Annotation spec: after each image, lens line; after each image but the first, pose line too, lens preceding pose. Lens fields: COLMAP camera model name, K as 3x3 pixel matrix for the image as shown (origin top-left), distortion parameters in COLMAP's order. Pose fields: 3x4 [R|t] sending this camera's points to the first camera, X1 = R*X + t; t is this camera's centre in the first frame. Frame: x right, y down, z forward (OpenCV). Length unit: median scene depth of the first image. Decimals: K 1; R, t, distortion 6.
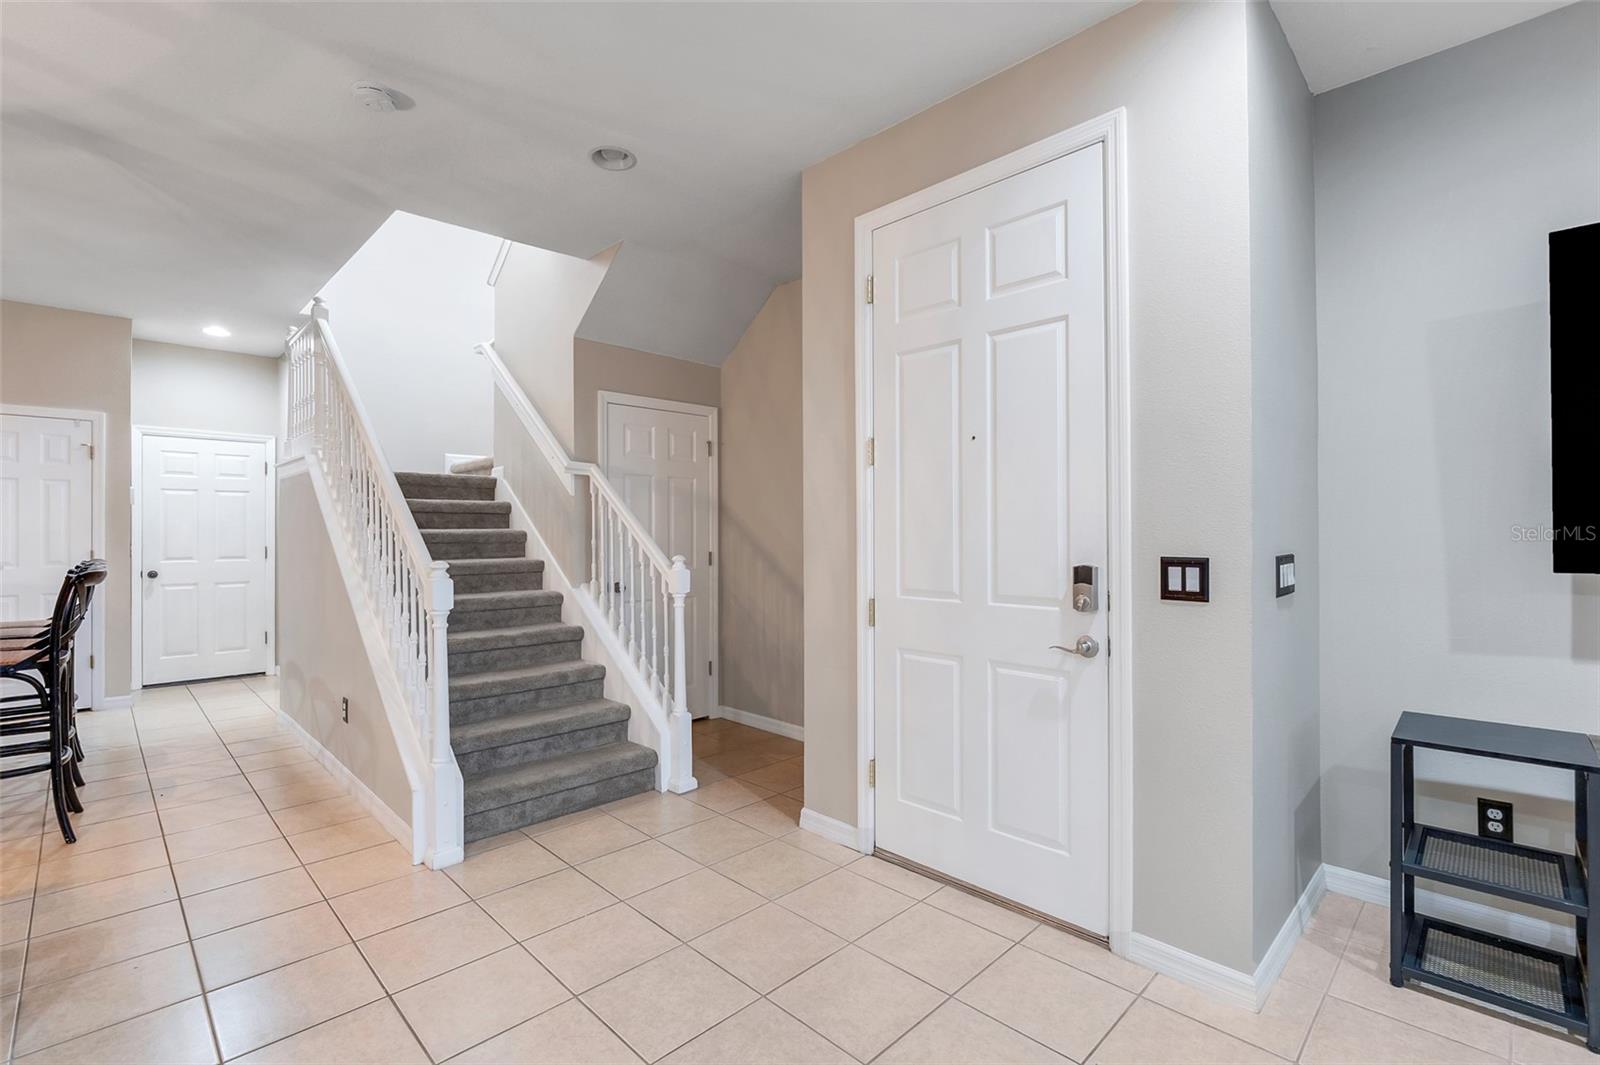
lens RADIAL K [[719.6, 0, 803.3], [0, 719.6, 528.4], [0, 0, 1]] dist [-0.011386, 0.001397]
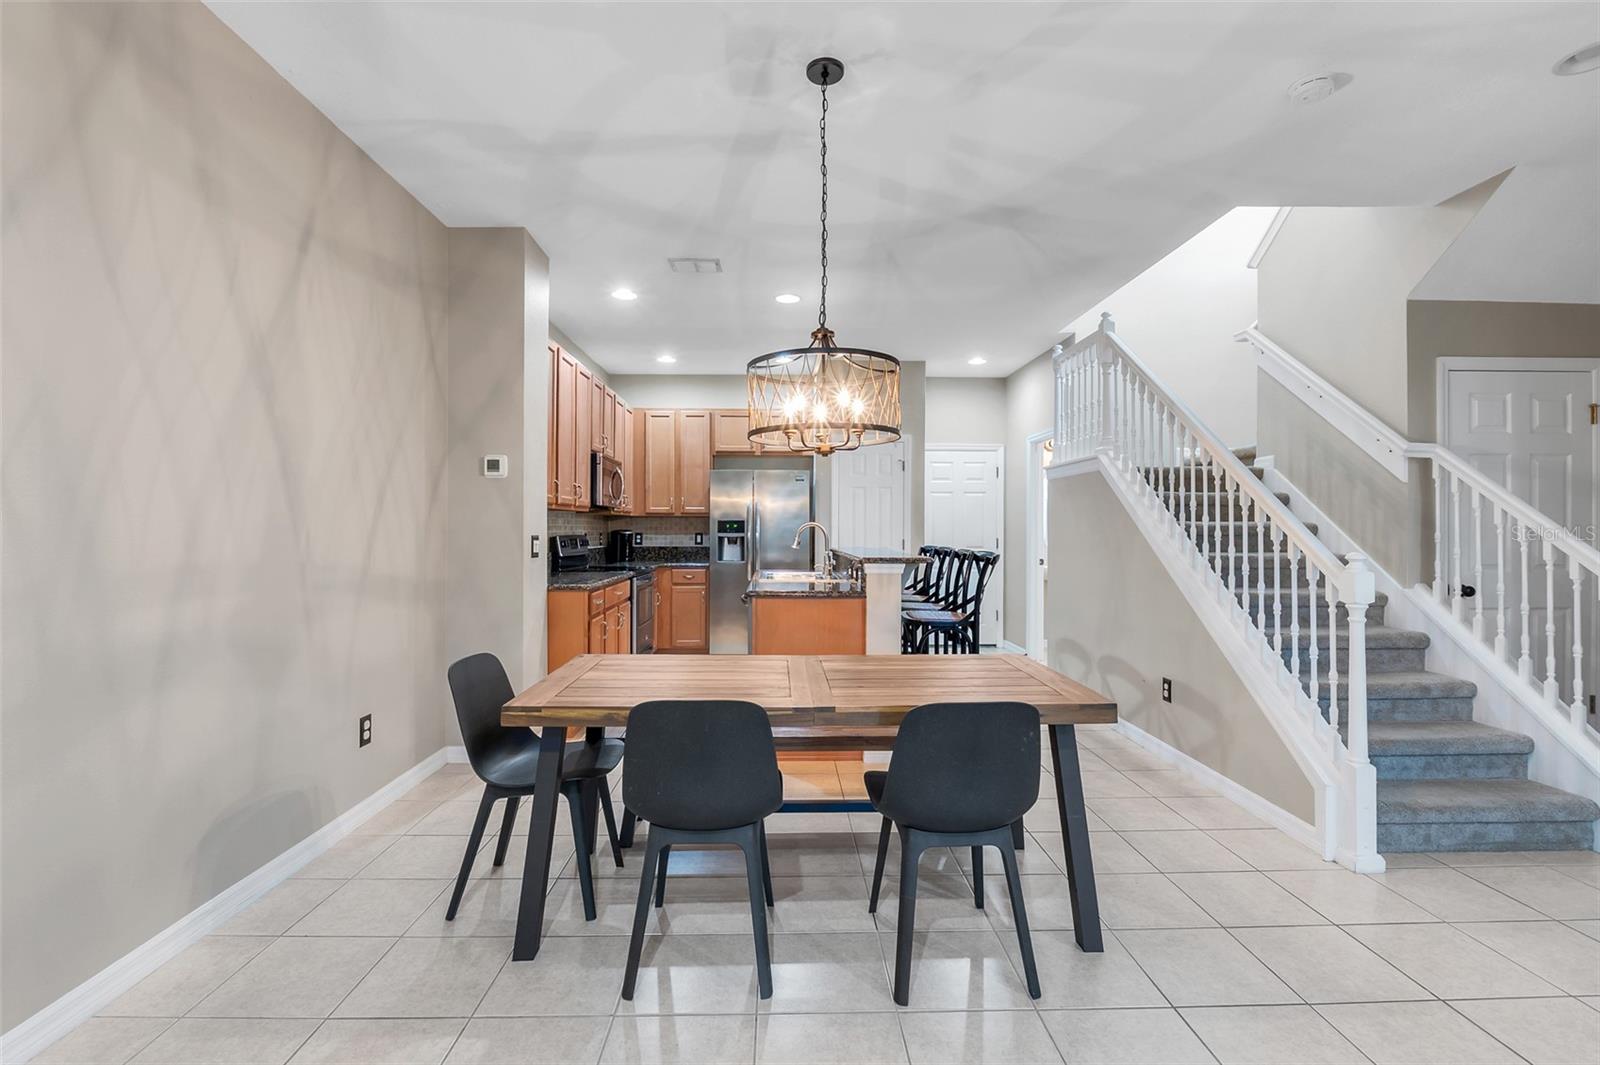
lens RADIAL K [[719.6, 0, 797.8], [0, 719.6, 529.0], [0, 0, 1]] dist [-0.011386, 0.001397]
pose [[0.727501, 0.002524, -0.686102, -0.319823], [0.000619, 0.999990, 0.004335, 0.008493], [0.686107, -0.003579, 0.727492, -0.166258]]
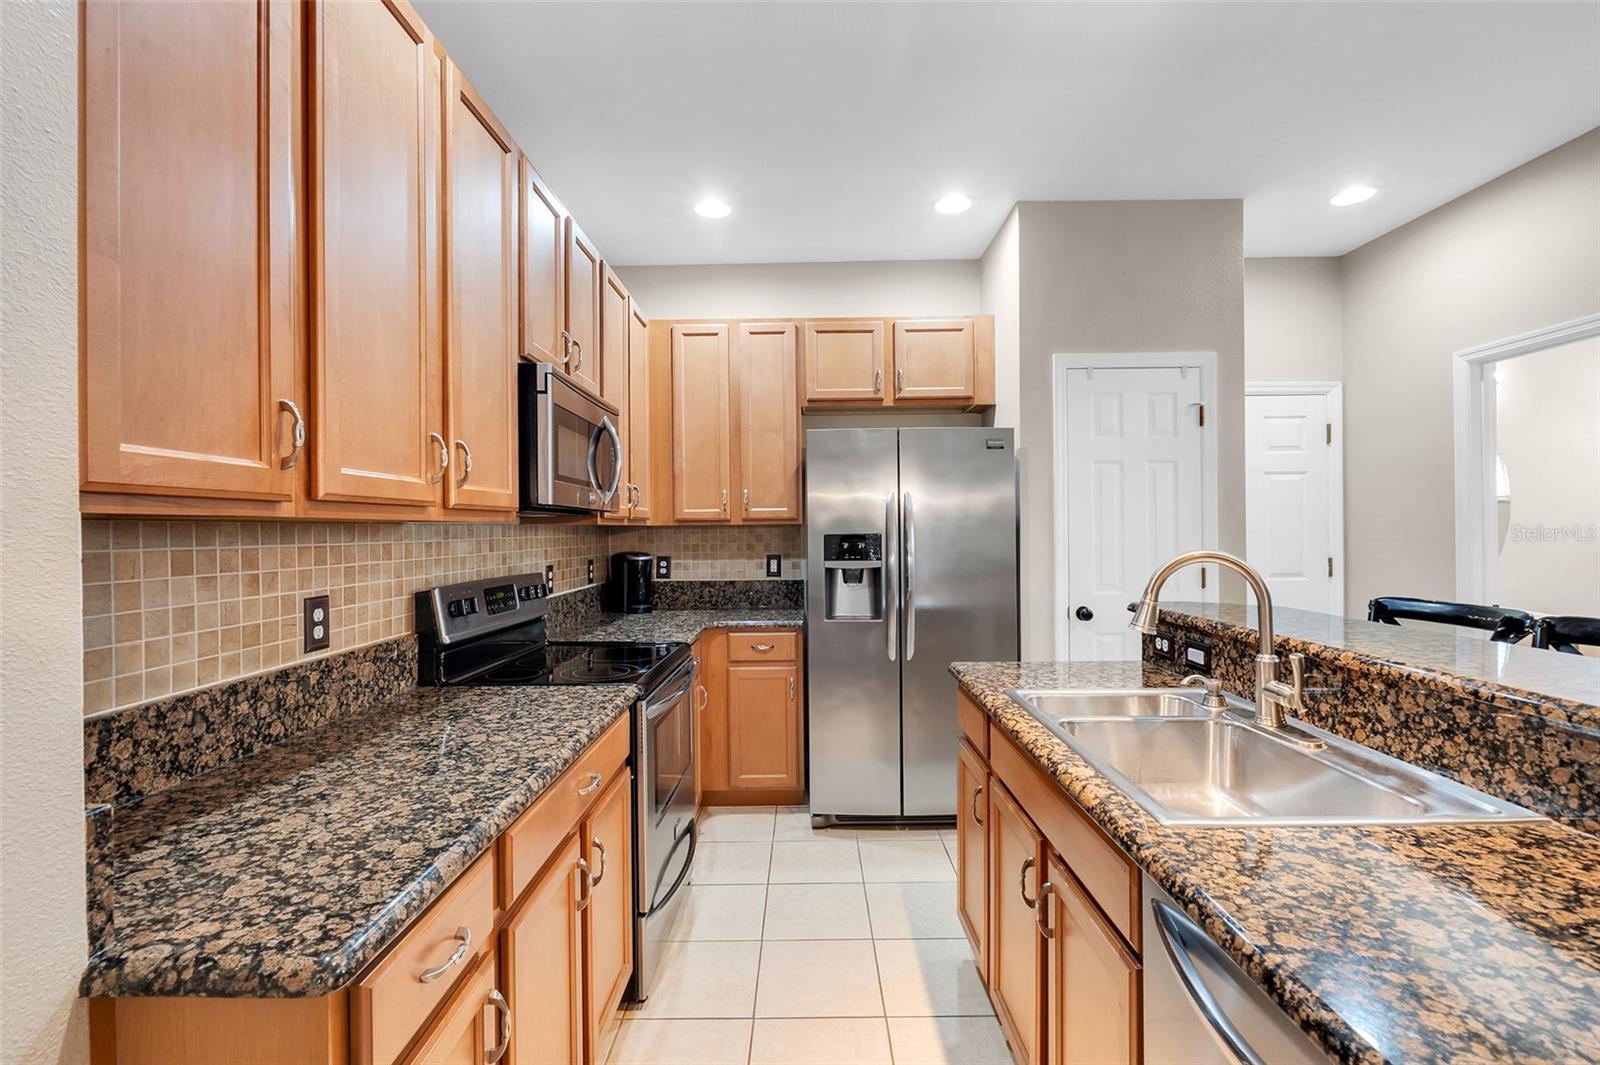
lens RADIAL K [[695.0, 0, 802.9], [0, 695.0, 530.2], [0, 0, 1]] dist [-0.010986, 0.000244]
pose [[0.702400, -0.006152, -0.711756, -1.173928], [0.013929, 0.999890, 0.005103, -0.016142], [0.711646, -0.013499, 0.702408, 0.437219]]
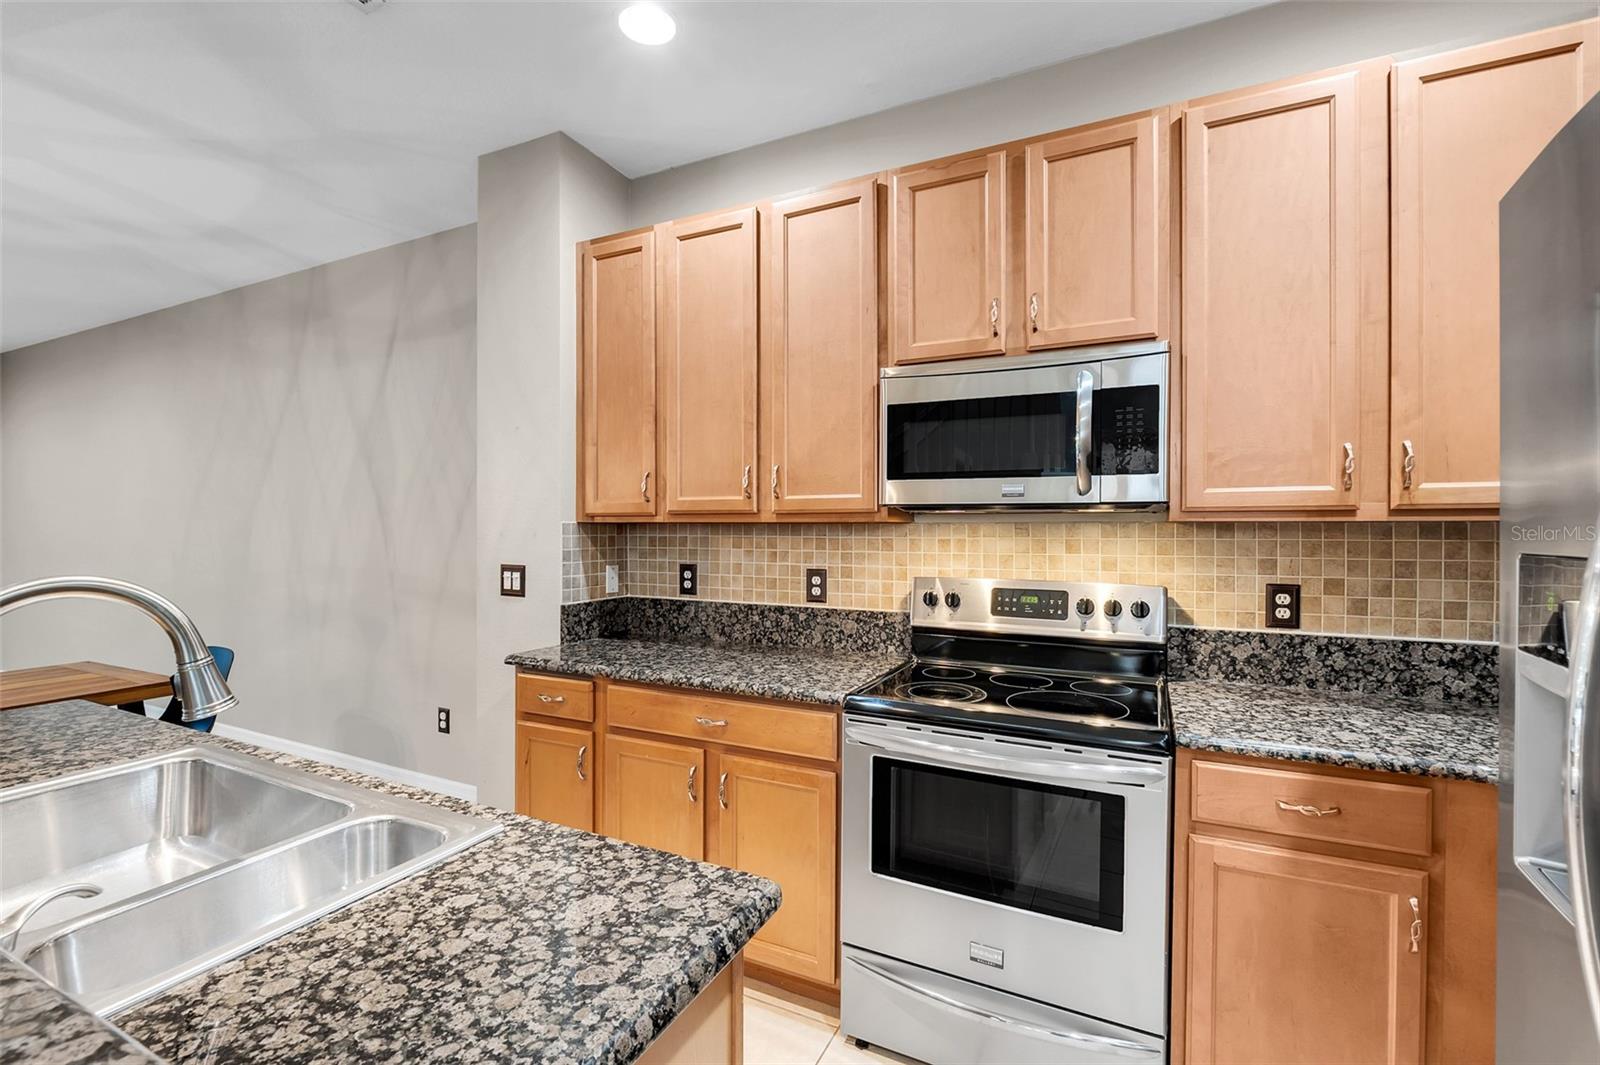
lens RADIAL K [[695.0, 0, 809.2], [0, 695.0, 530.0], [0, 0, 1]] dist [-0.010986, 0.000244]
pose [[-0.942872, -0.001602, -0.333152, -1.470548], [-0.001086, 0.999998, -0.001735, -0.014830], [0.333154, -0.001274, -0.942871, 1.225678]]
